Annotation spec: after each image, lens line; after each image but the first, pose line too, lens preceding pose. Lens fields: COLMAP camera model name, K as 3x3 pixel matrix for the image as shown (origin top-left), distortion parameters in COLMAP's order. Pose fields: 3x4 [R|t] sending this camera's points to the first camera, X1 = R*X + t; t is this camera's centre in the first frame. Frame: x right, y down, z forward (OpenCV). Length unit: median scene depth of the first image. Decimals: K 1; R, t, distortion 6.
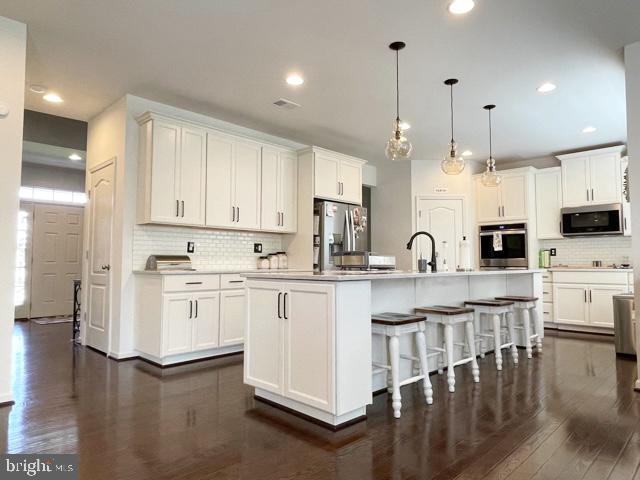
lens RADIAL K [[423.3, 0, 319.6], [0, 423.3, 240.5], [0, 0, 1]] dist [-0.001869, -0.000399]
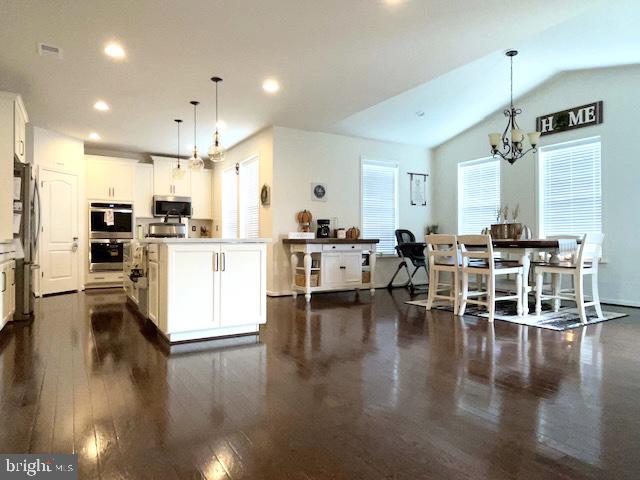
lens RADIAL K [[397.5, 0, 319.1], [0, 397.5, 240.6], [0, 0, 1]] dist [-0.001103, -0.000037]
pose [[0.226525, 0.001986, 0.974003, -0.521870], [-0.058336, 0.998230, 0.011532, 0.019647], [-0.972257, -0.059432, 0.226240, 0.186371]]
